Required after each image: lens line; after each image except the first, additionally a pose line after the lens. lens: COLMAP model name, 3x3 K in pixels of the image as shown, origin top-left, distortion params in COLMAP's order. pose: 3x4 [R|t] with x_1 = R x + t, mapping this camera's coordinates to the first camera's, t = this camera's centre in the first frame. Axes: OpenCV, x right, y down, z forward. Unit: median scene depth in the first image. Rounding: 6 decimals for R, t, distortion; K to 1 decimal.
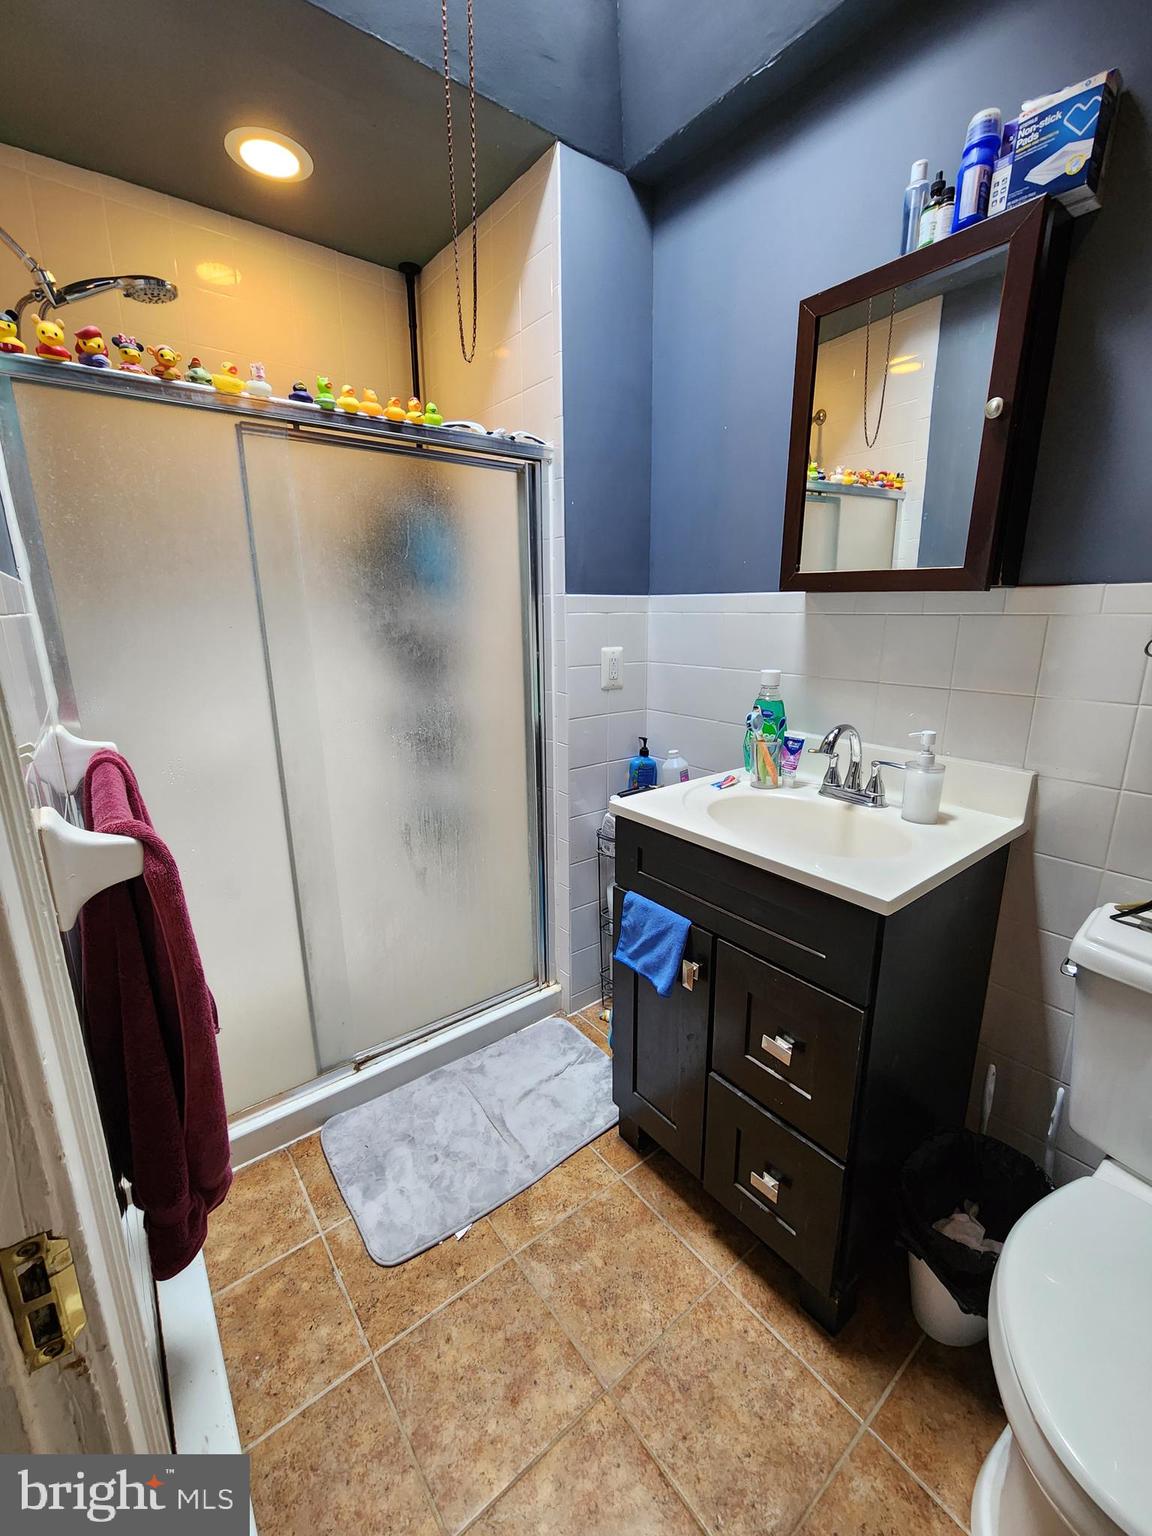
lens RADIAL K [[635.5, 0, 577.6], [0, 635.5, 767.1], [0, 0, 1]] dist [-0.003811, 0.001179]
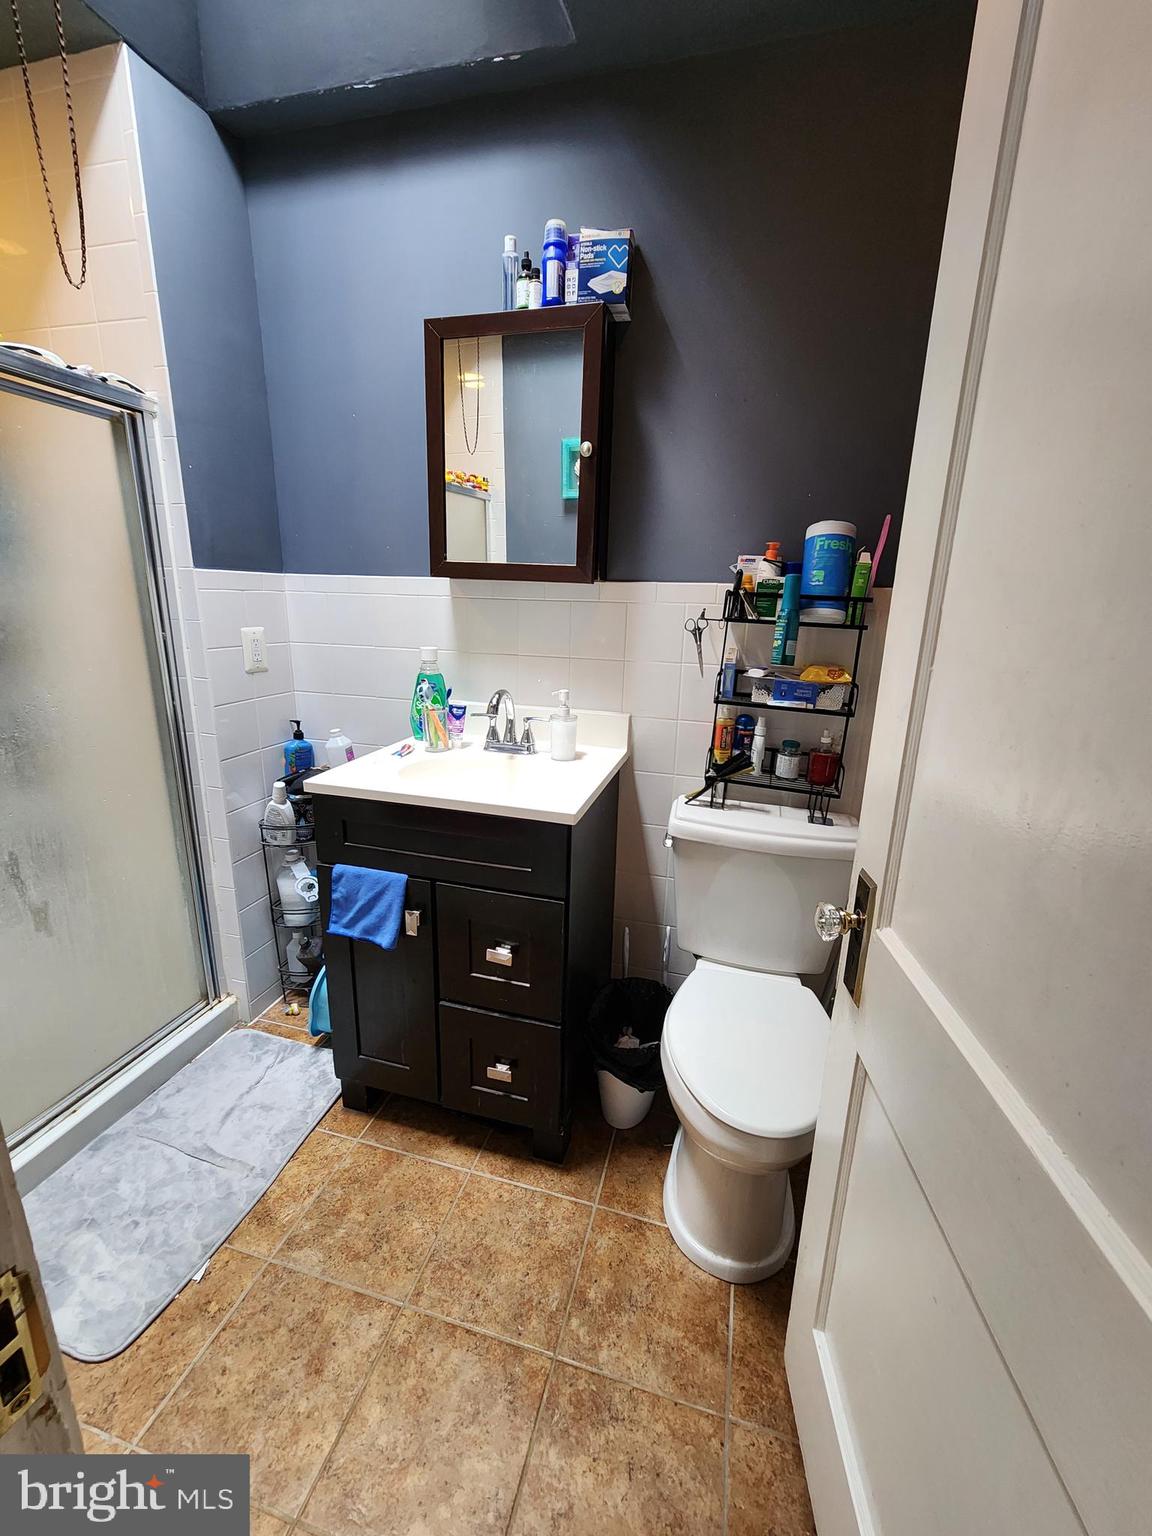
lens RADIAL K [[635.5, 0, 577.6], [0, 635.5, 767.1], [0, 0, 1]] dist [-0.003811, 0.001179]
pose [[0.799767, -0.128506, 0.586394, -0.196243], [0.113138, 0.991580, 0.062995, 0.019409], [-0.589552, 0.015962, 0.807572, -0.065985]]
